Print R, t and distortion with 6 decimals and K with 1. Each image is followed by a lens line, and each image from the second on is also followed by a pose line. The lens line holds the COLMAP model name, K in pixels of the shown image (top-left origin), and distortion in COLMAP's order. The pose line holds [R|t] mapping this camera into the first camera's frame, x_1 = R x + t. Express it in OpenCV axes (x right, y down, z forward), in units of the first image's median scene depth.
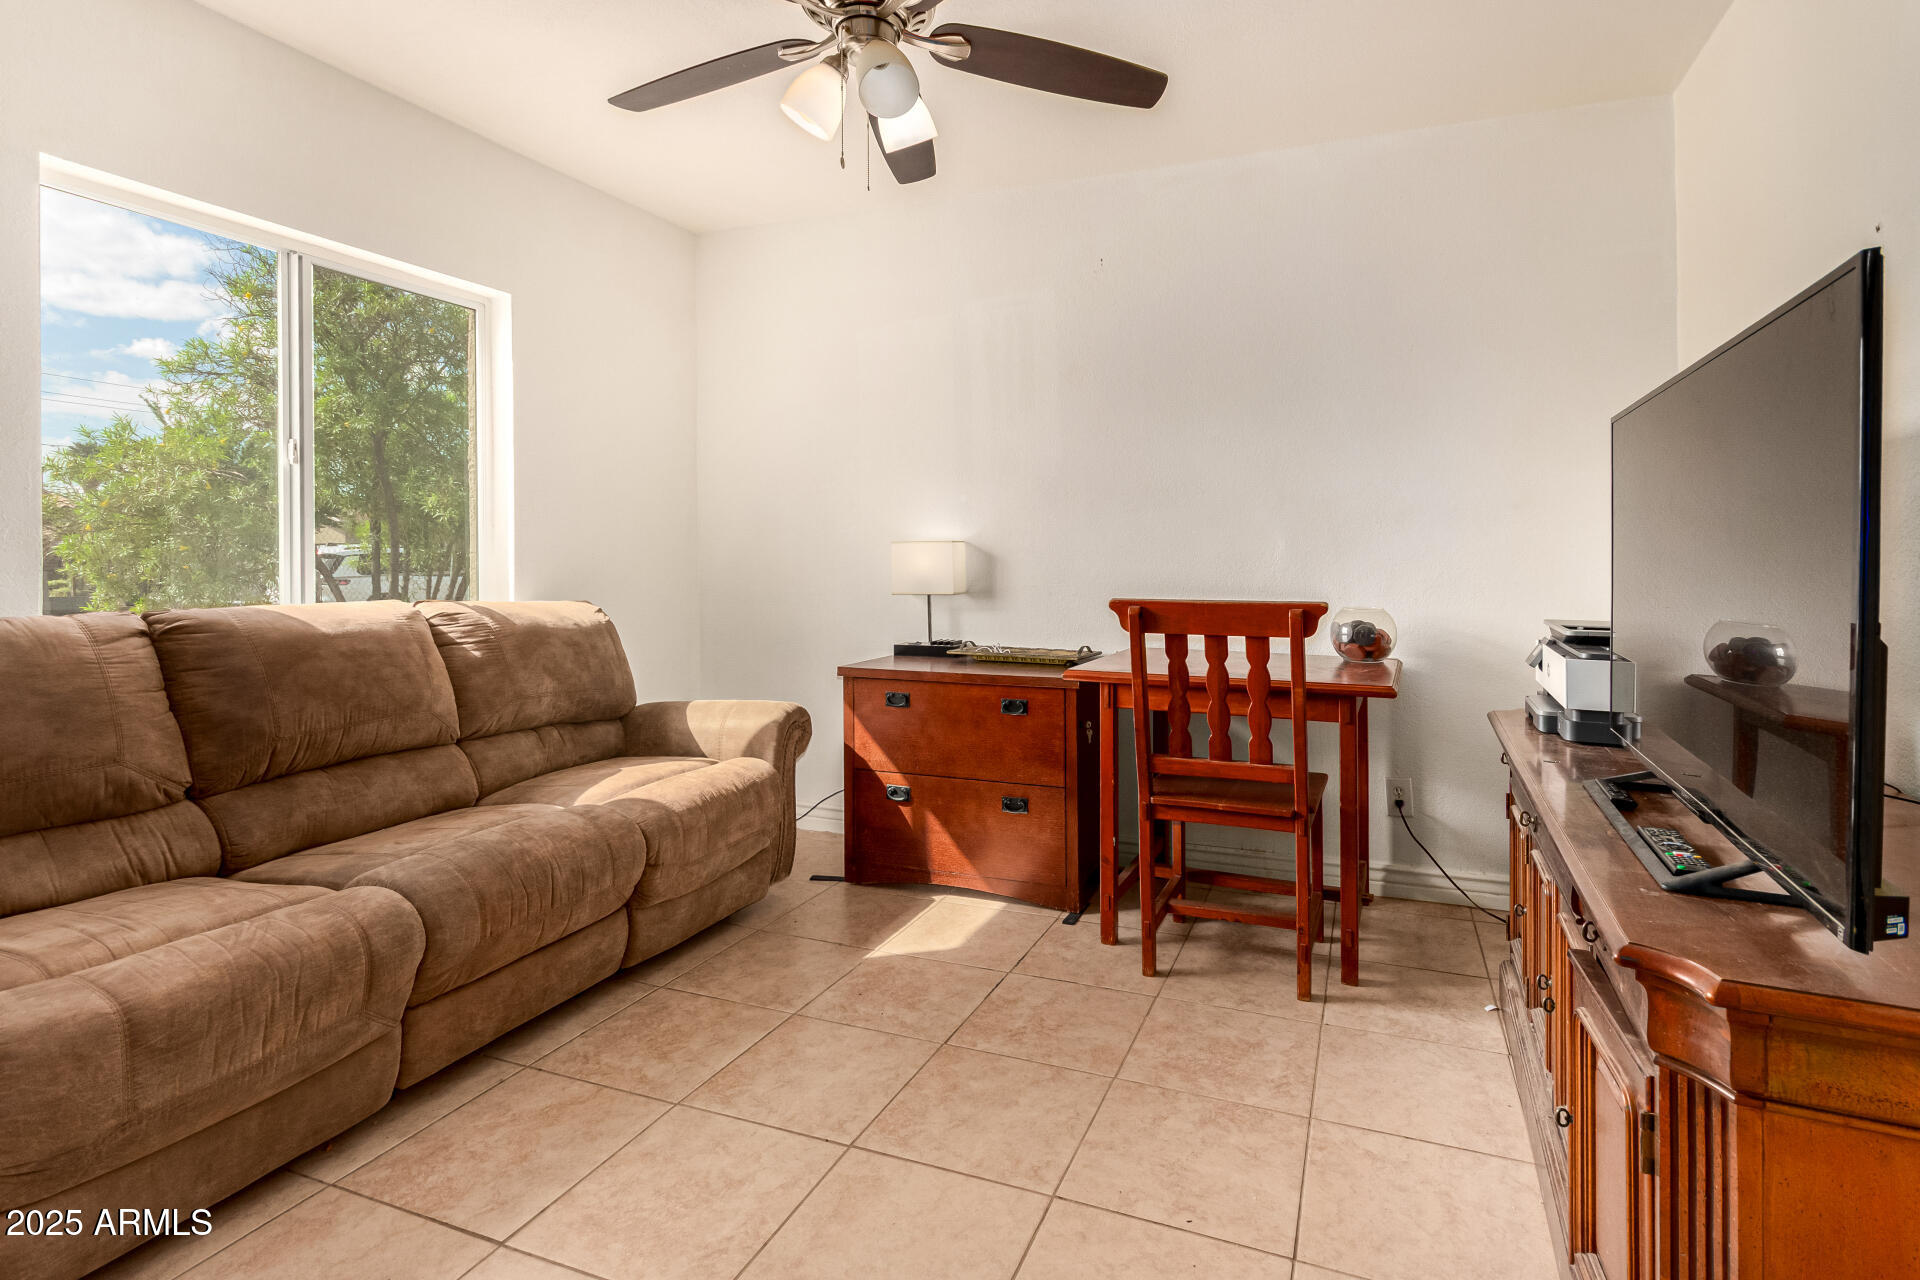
lens RADIAL K [[955.7, 0, 987.5], [0, 955.7, 540.1], [0, 0, 1]] dist [0.005330, 0.000178]
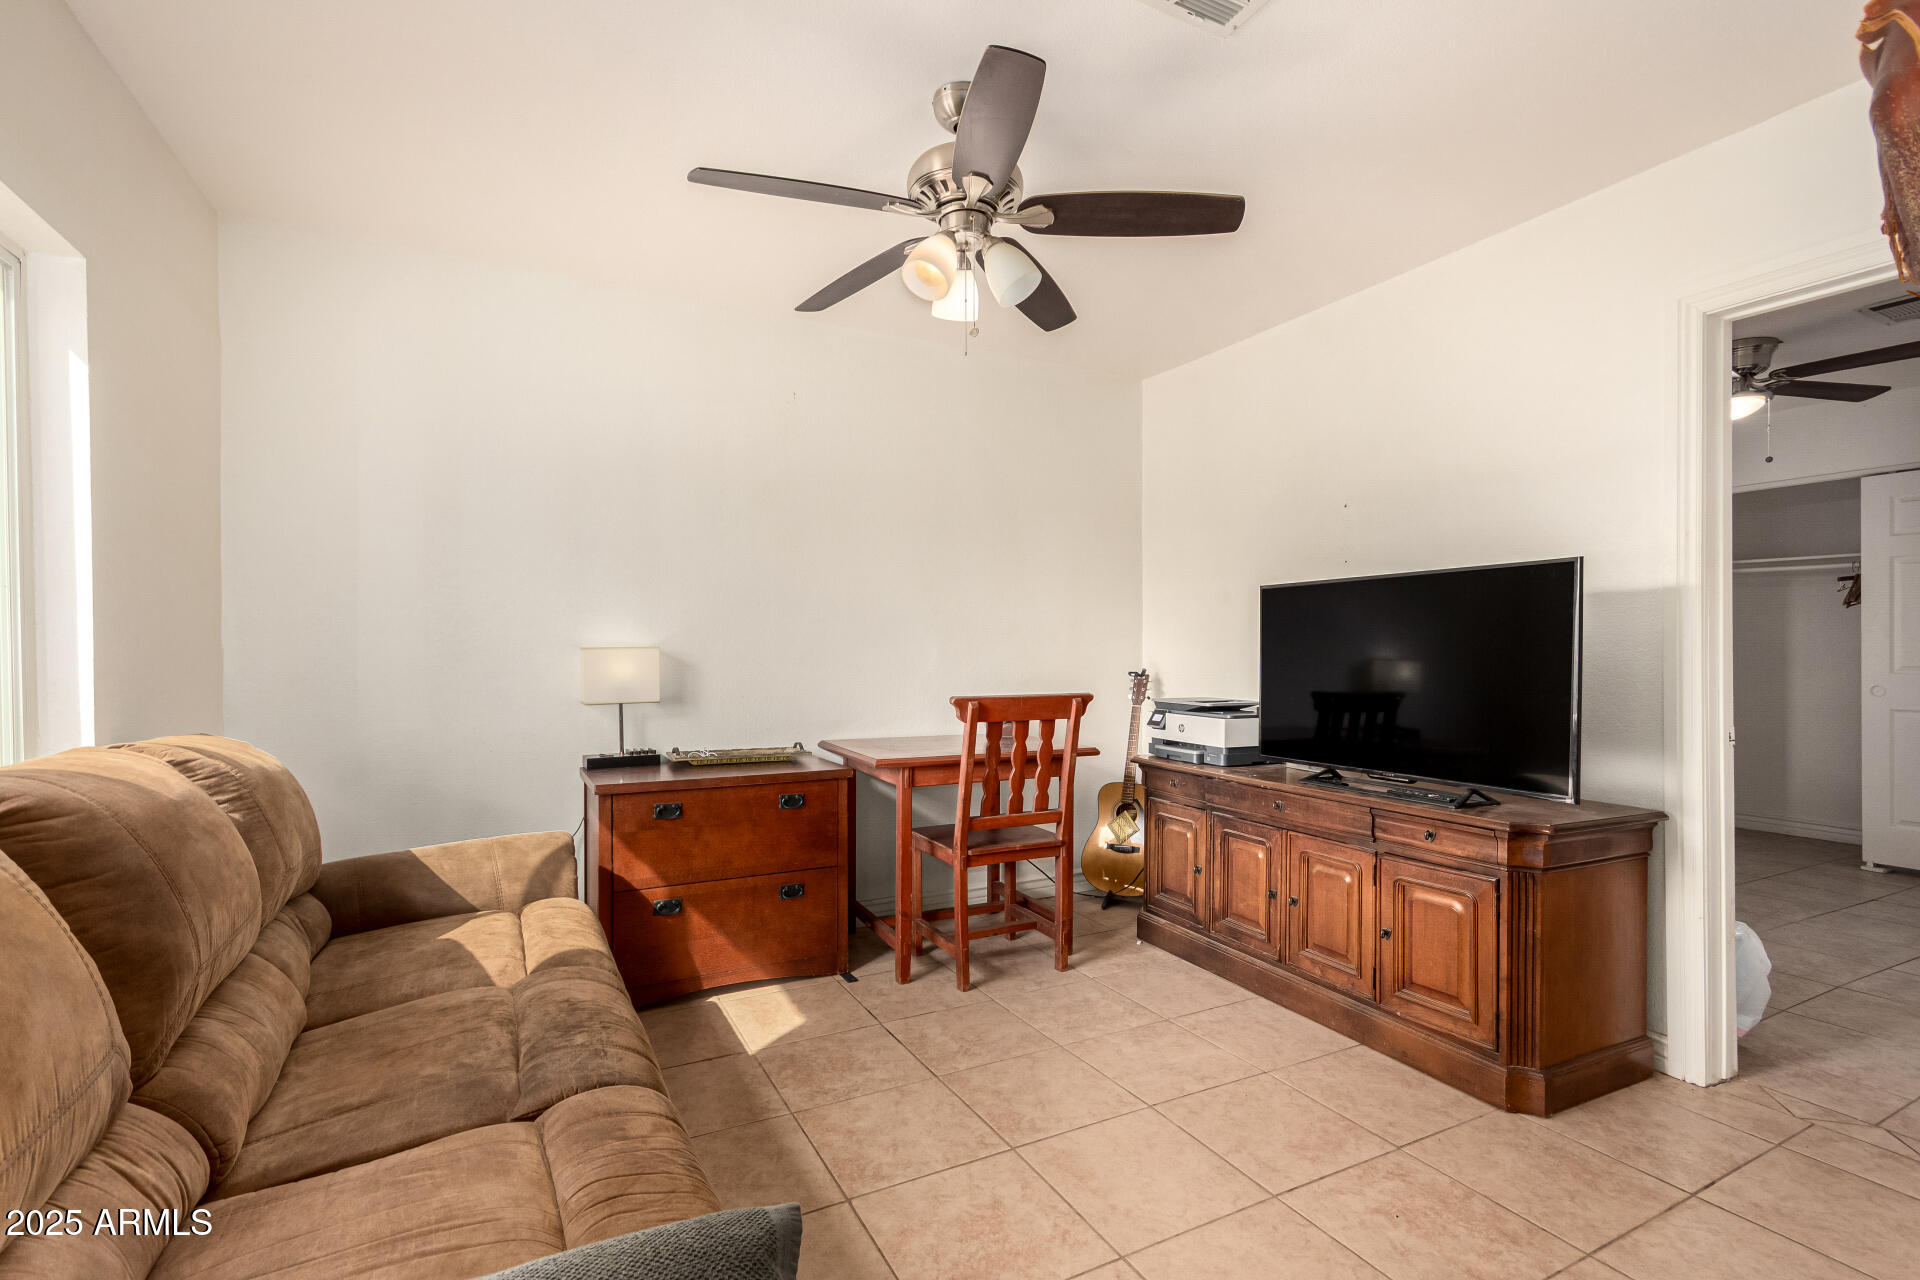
lens RADIAL K [[922.1, 0, 957.4], [0, 922.1, 650.6], [0, 0, 1]] dist [0.001724, 0.000934]
pose [[0.649024, 0.004906, 0.760752, -0.780644], [-0.011066, 0.999934, 0.002992, -0.002543], [-0.760688, -0.010360, 0.649035, 0.214386]]
